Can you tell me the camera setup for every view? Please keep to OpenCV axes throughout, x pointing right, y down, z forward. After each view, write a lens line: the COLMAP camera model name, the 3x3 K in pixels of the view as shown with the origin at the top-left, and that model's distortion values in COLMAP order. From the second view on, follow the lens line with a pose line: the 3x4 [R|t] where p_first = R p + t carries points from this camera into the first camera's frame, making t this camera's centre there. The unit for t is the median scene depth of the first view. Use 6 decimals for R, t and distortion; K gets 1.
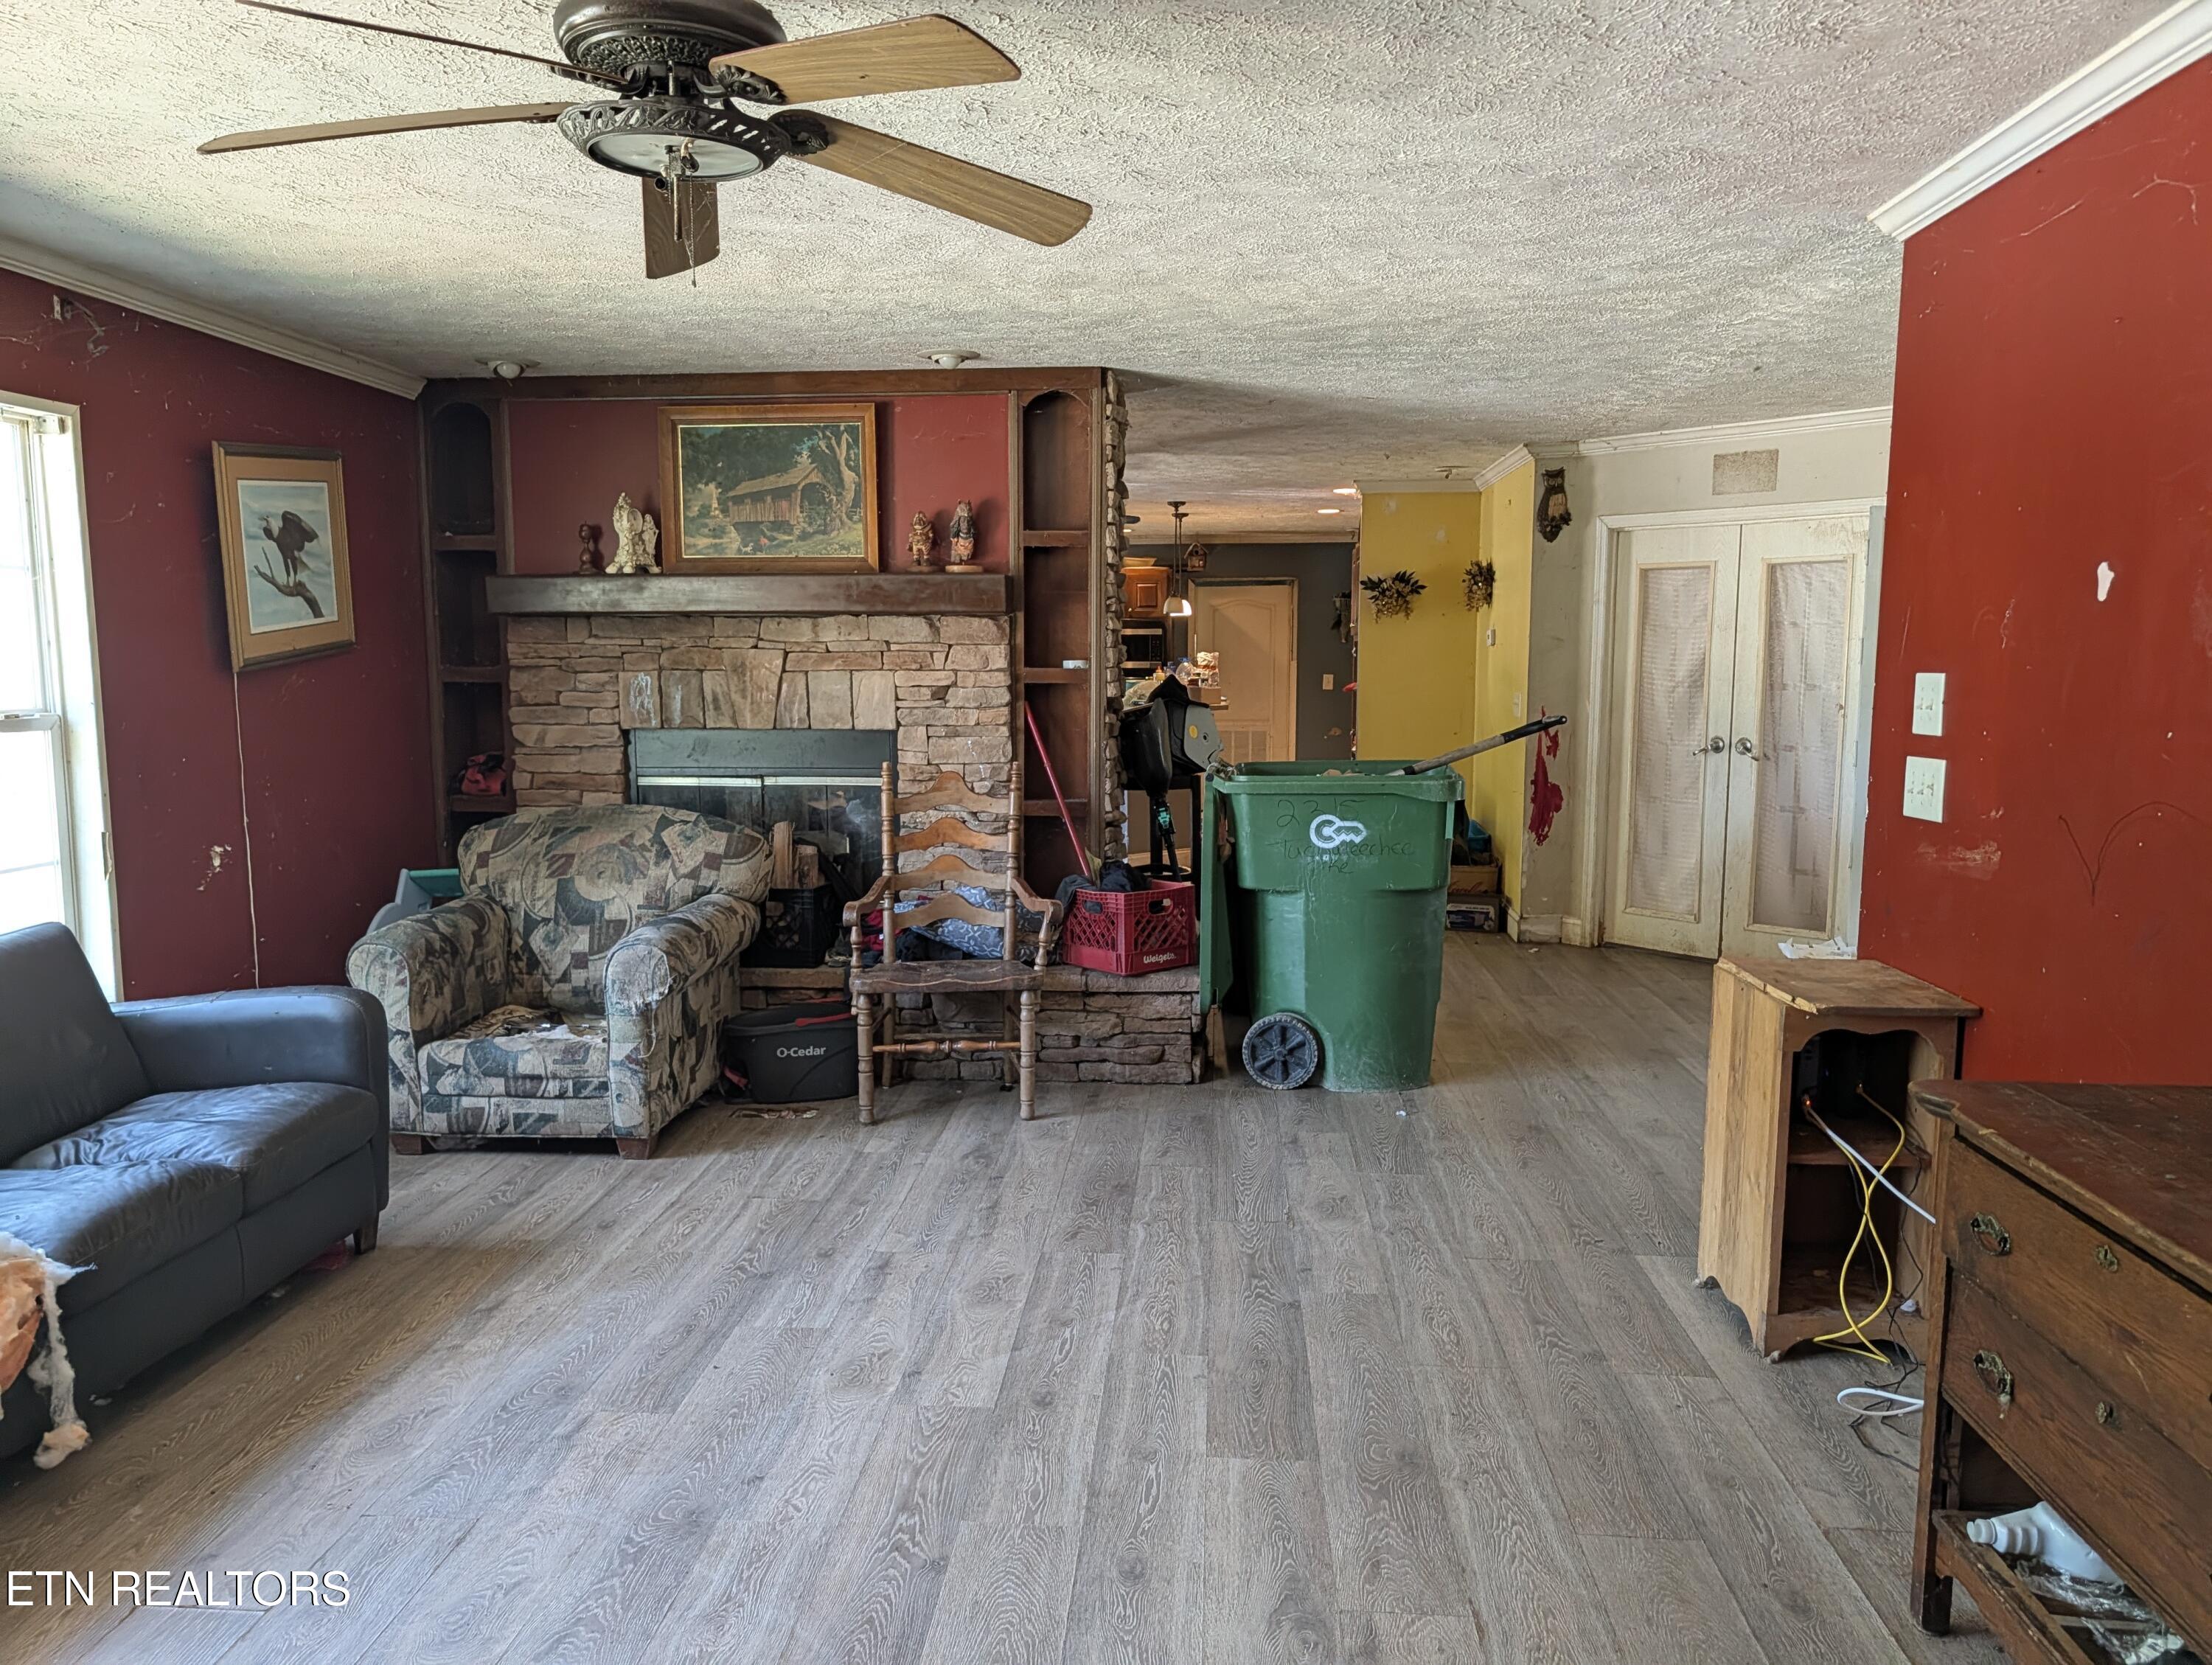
lens RADIAL K [[1592.4, 0, 1083.2], [0, 1592.4, 834.5], [0, 0, 1]] dist [0.001438, 0.016197]
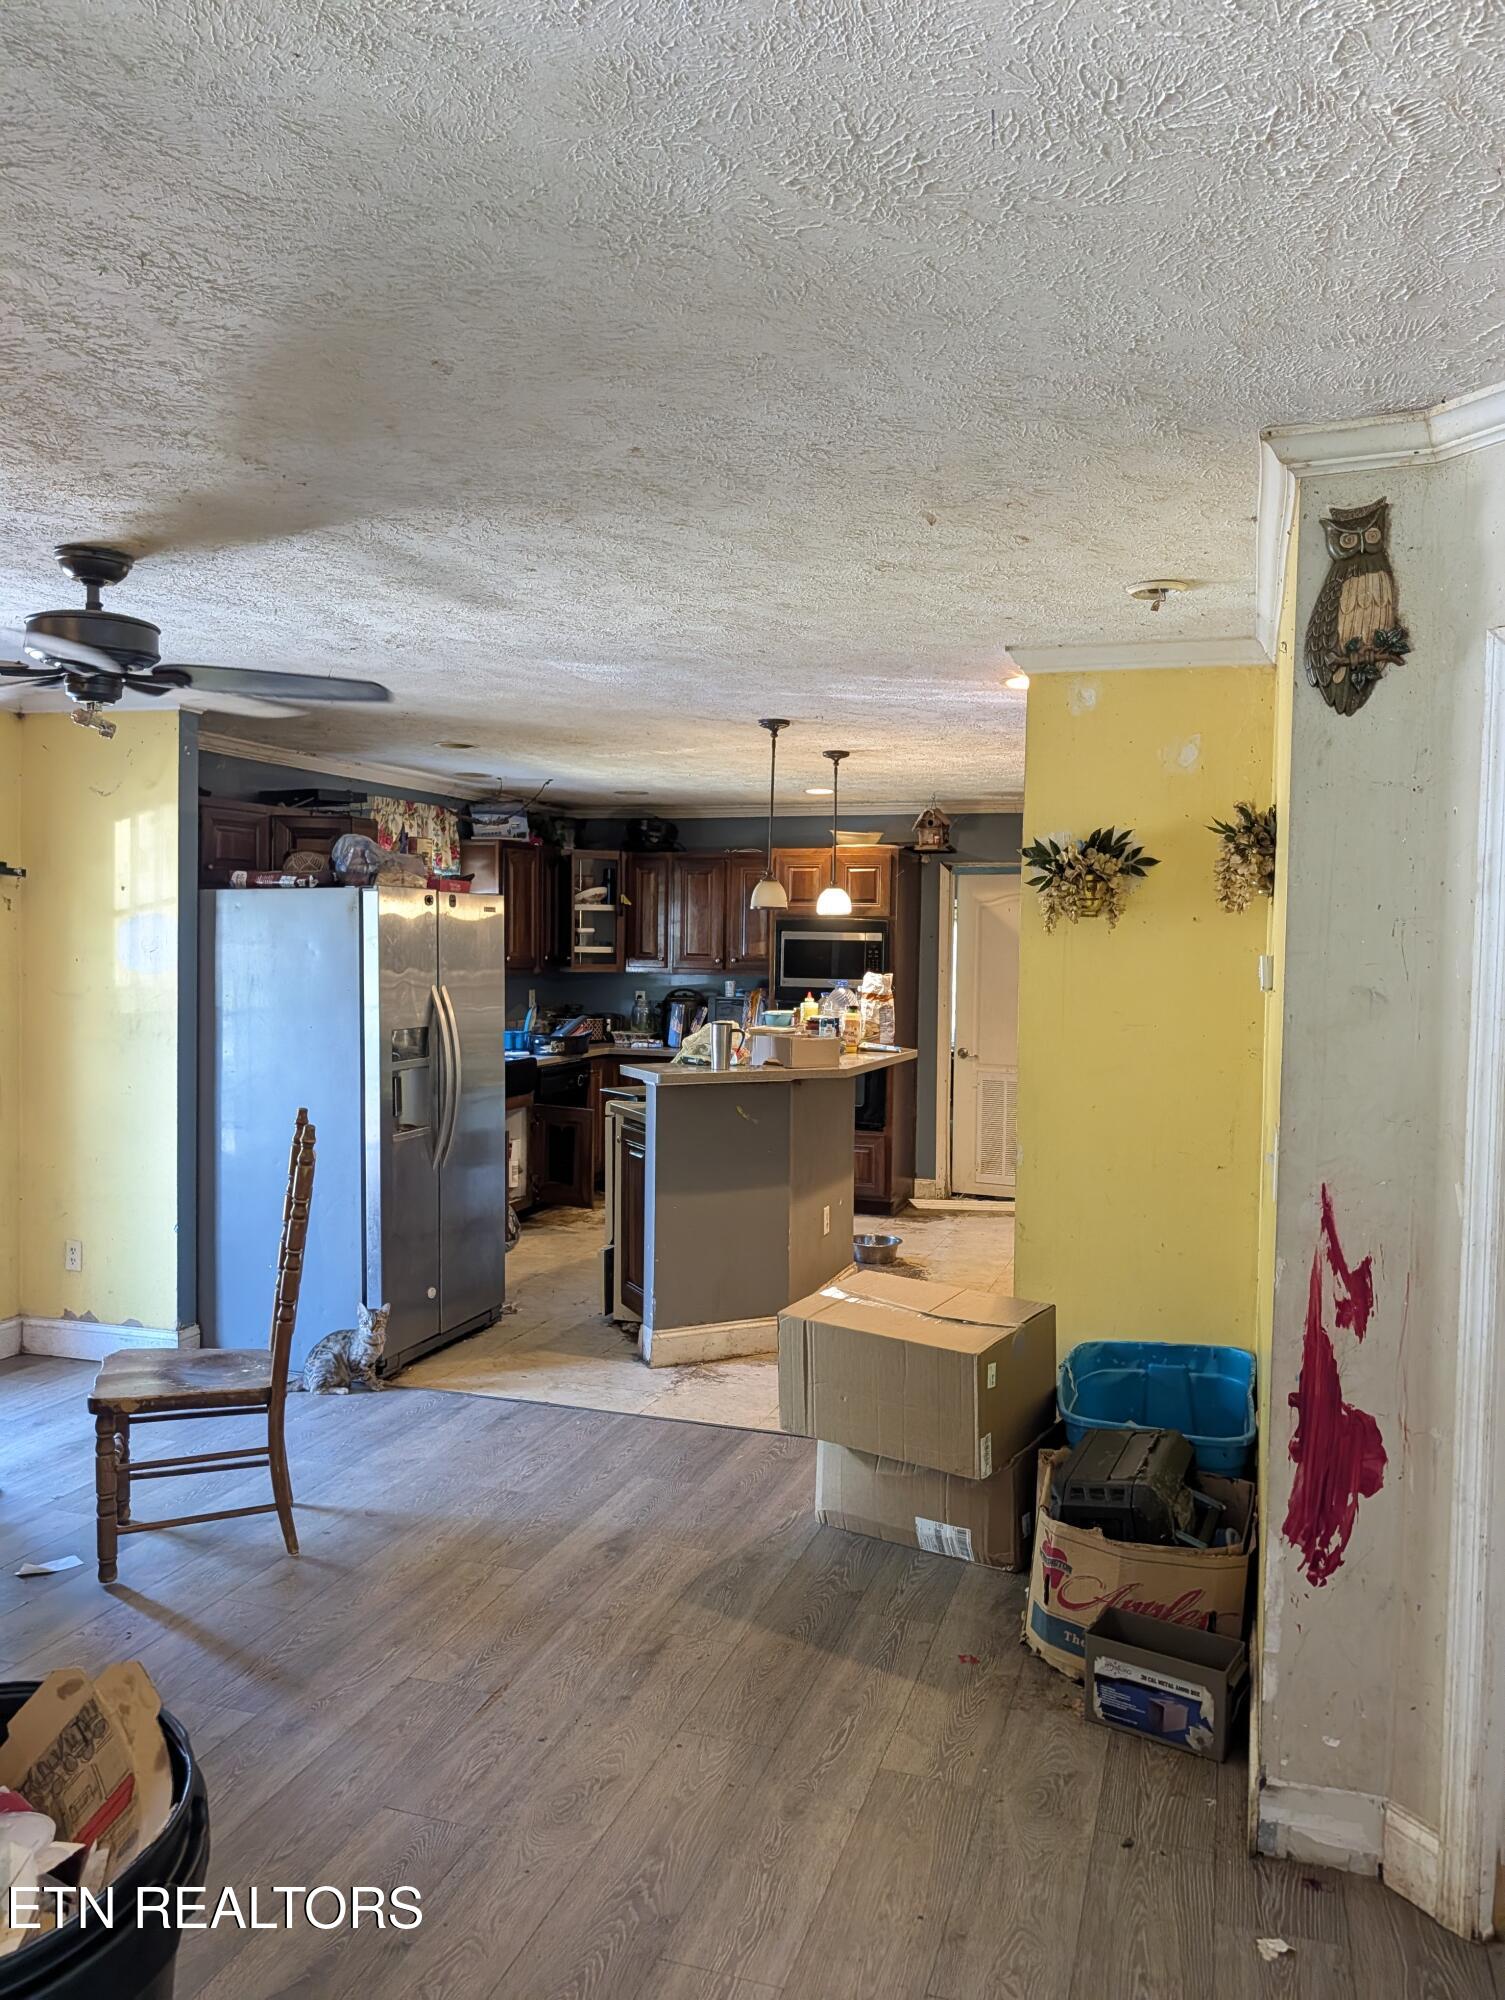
lens RADIAL K [[1438.0, 0, 762.3], [0, 1438.0, 994.5], [0, 0, 1]] dist [0.029075, -0.028274]
pose [[0.973882, 0.026509, -0.225501, 0.369011], [-0.044572, 0.996158, -0.075389, -0.143015], [0.222636, 0.083471, 0.971322, 1.024637]]
